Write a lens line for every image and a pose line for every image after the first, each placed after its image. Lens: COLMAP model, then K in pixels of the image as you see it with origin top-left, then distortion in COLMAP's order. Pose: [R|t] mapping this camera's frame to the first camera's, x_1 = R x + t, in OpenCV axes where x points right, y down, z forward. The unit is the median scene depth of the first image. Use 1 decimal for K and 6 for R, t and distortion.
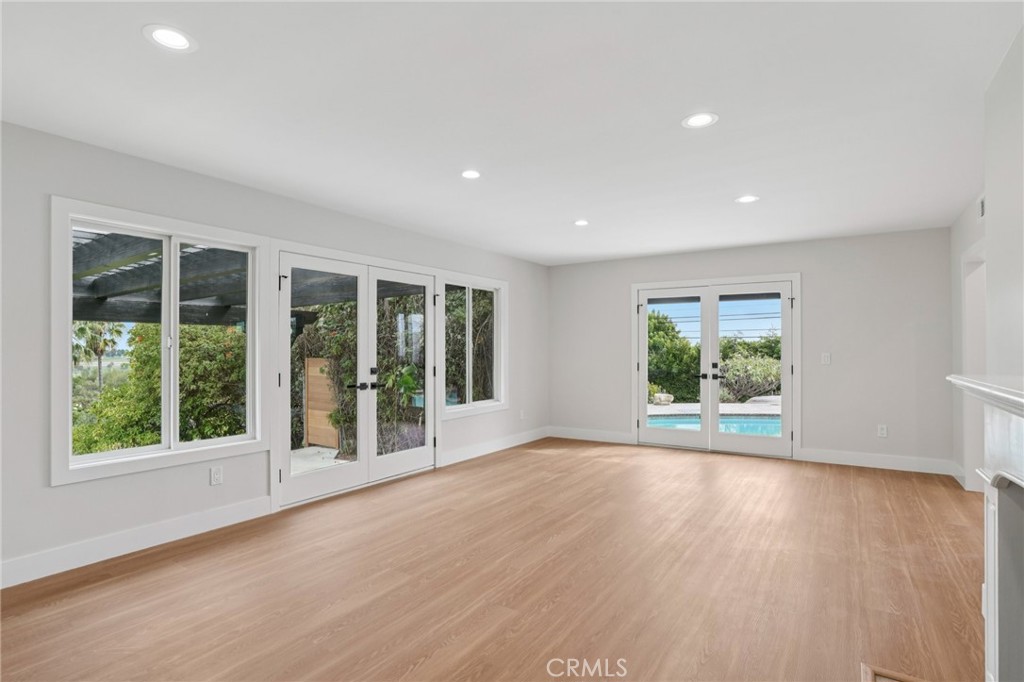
lens RADIAL K [[524.6, 0, 498.2], [0, 524.6, 343.9], [0, 0, 1]] dist [-0.038716, 0.001919]
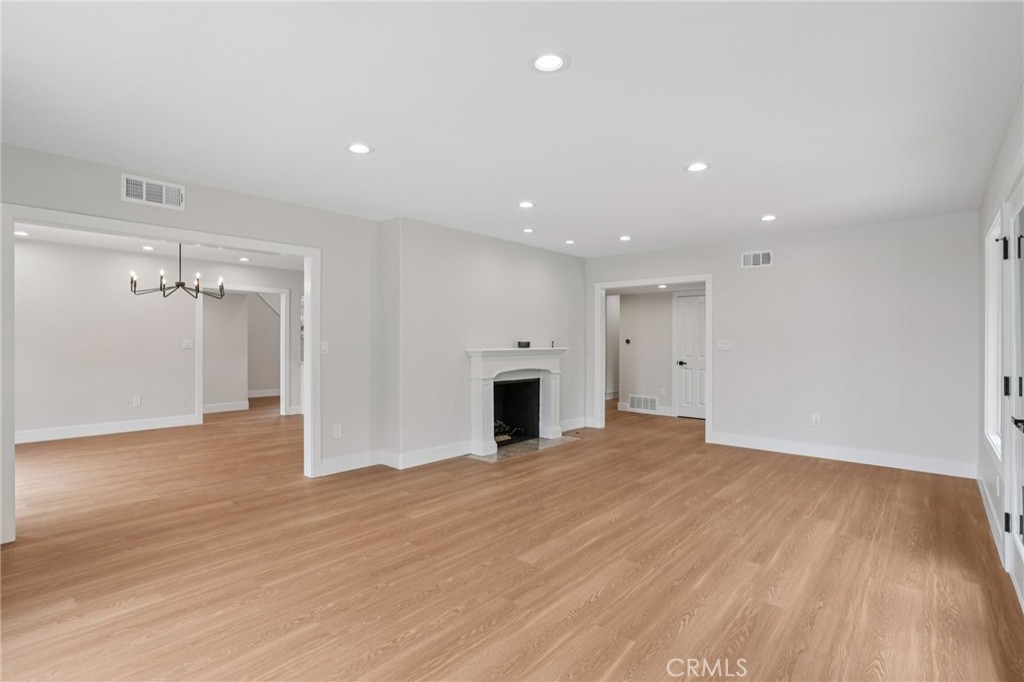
lens RADIAL K [[493.7, 0, 502.7], [0, 493.7, 337.0], [0, 0, 1]] dist [-0.025645, 0.000501]
pose [[-0.992414, -0.001848, 0.122926, 0.187053], [-0.003915, 0.999855, -0.016579, 0.016534], [-0.122877, -0.016935, -0.992277, 1.803514]]
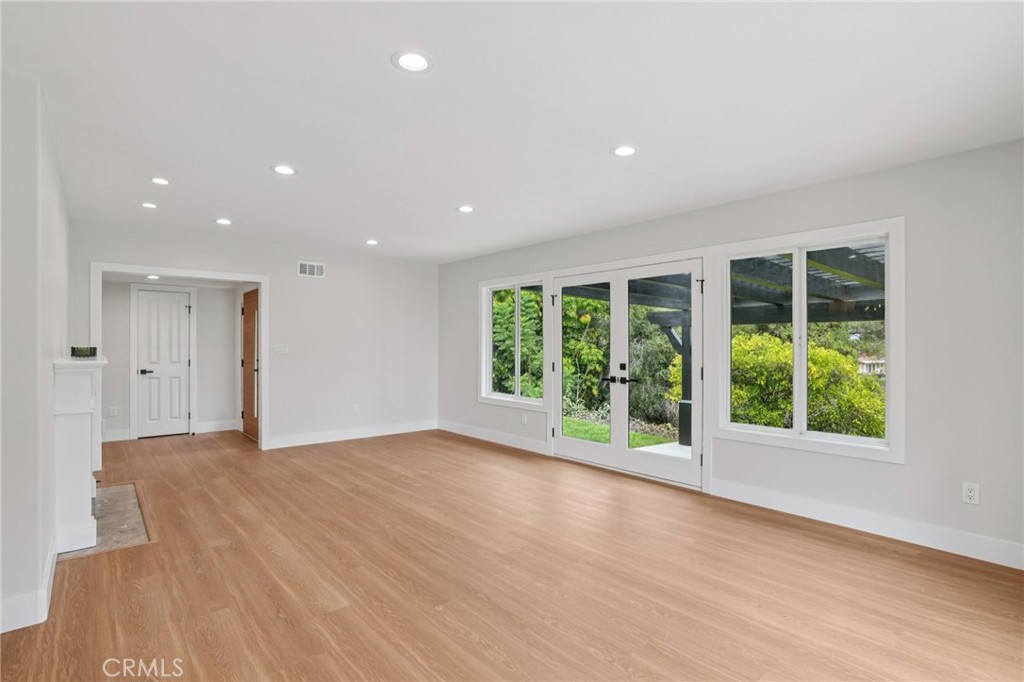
lens RADIAL K [[493.7, 0, 502.7], [0, 493.7, 337.0], [0, 0, 1]] dist [-0.025645, 0.000501]
pose [[-0.278248, -0.013617, -0.960413, 0.989182], [0.008934, 0.999820, -0.016764, 0.007520], [0.960468, -0.013245, -0.278076, 1.296137]]
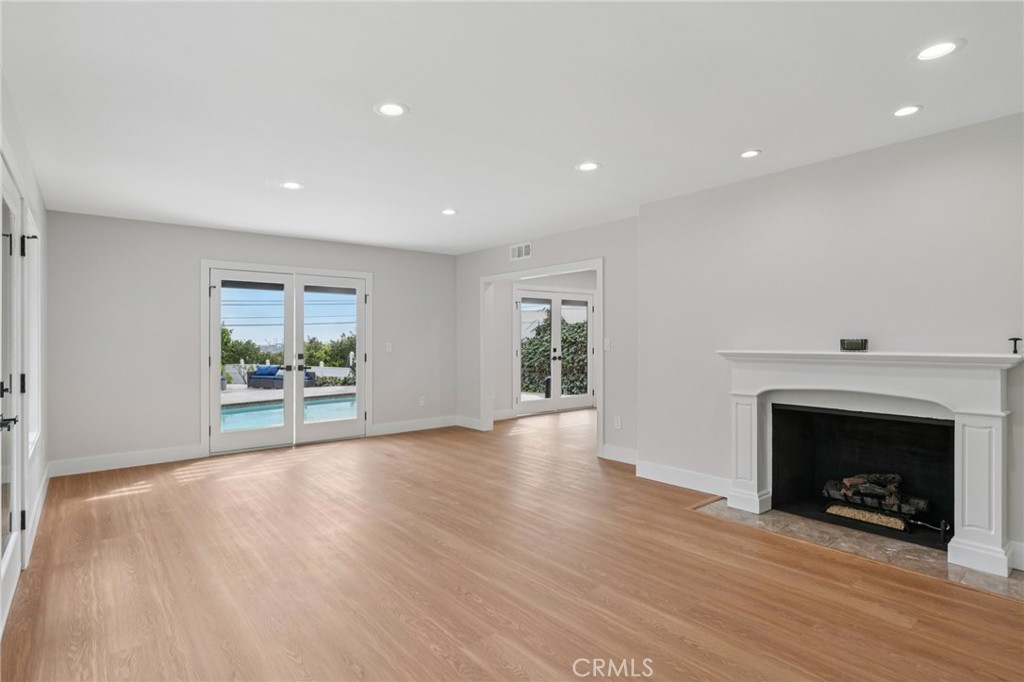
lens RADIAL K [[524.6, 0, 498.2], [0, 524.6, 343.9], [0, 0, 1]] dist [-0.038716, 0.001919]
pose [[0.292023, -0.009313, 0.956366, -0.660239], [-0.005476, 0.999920, 0.011409, 0.006931], [-0.956395, -0.008569, 0.291949, 0.573863]]
